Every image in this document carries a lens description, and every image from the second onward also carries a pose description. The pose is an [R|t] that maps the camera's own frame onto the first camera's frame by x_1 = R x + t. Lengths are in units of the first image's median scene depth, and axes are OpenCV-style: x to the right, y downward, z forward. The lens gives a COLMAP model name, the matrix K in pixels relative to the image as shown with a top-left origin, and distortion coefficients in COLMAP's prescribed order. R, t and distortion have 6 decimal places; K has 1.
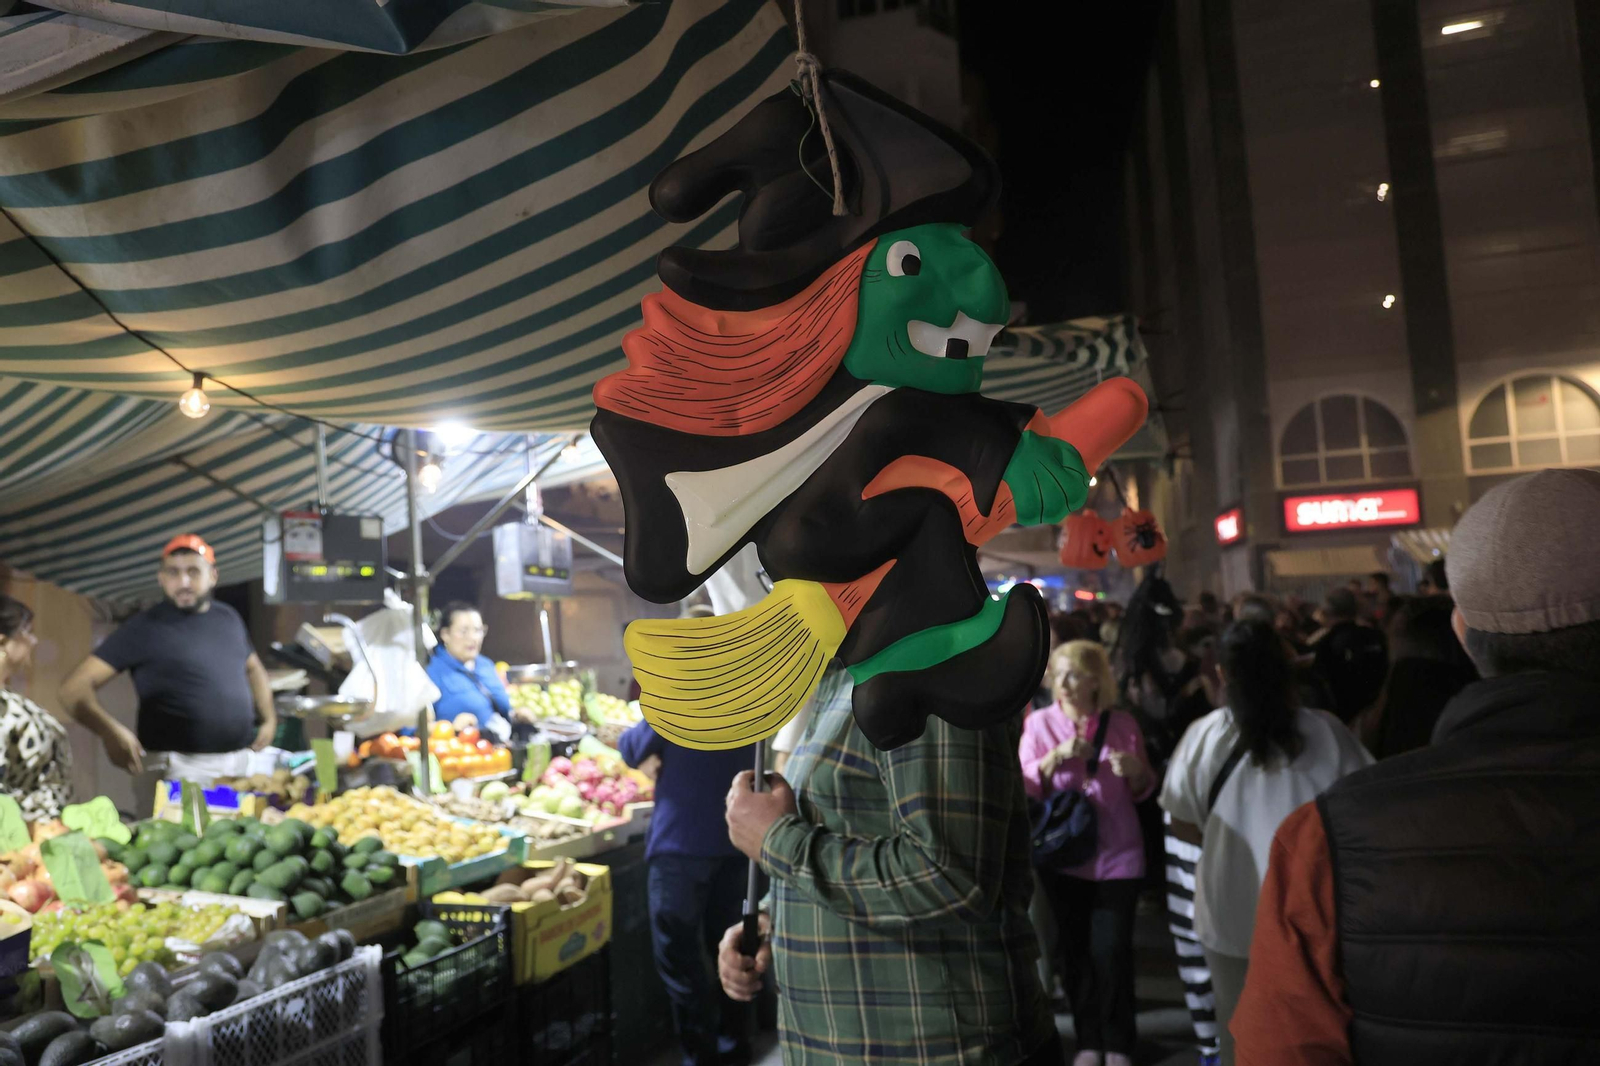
lens RADIAL K [[1129.6, 0, 800.0], [0, 1129.6, 533.0], [0, 0, 1]] dist [-0.052821, 0.001621]
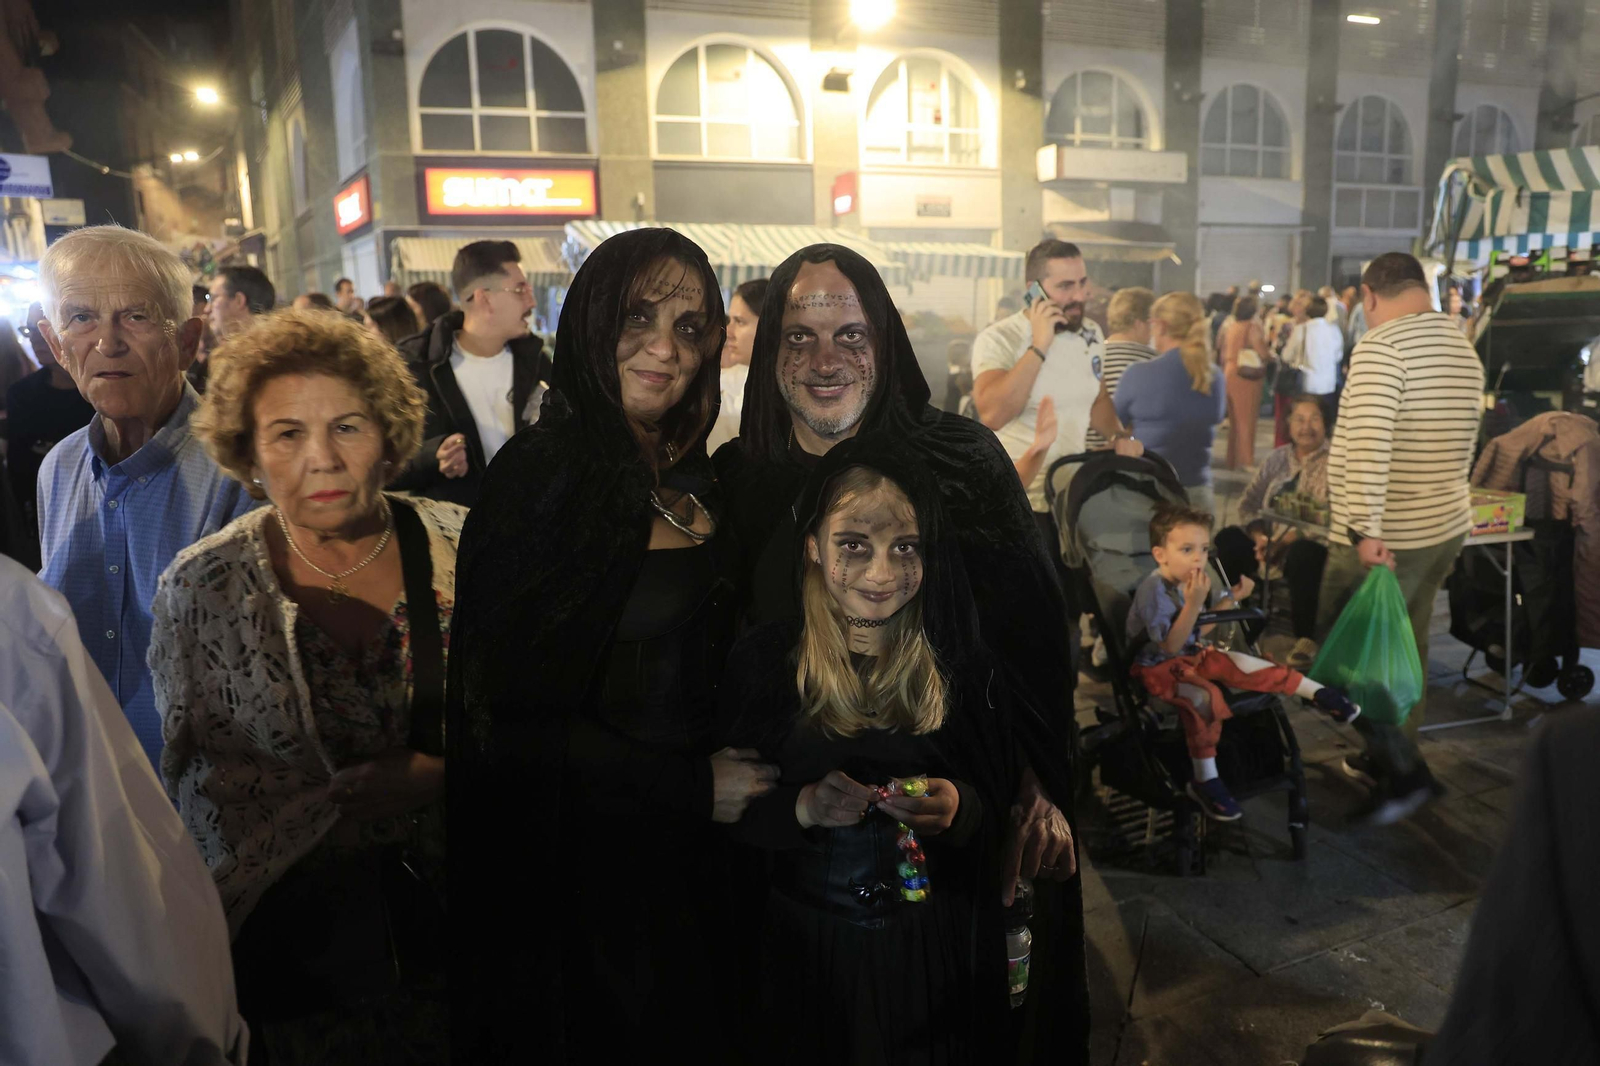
lens RADIAL K [[1086.8, 0, 800.0], [0, 1086.8, 533.0], [0, 0, 1]] dist [-0.057705, 0.047062]
pose [[0.745996, -0.097399, 0.658789, 0.138343], [-0.073261, 0.971240, 0.226552, 0.023438], [-0.661909, -0.217270, 0.717405, 0.300423]]
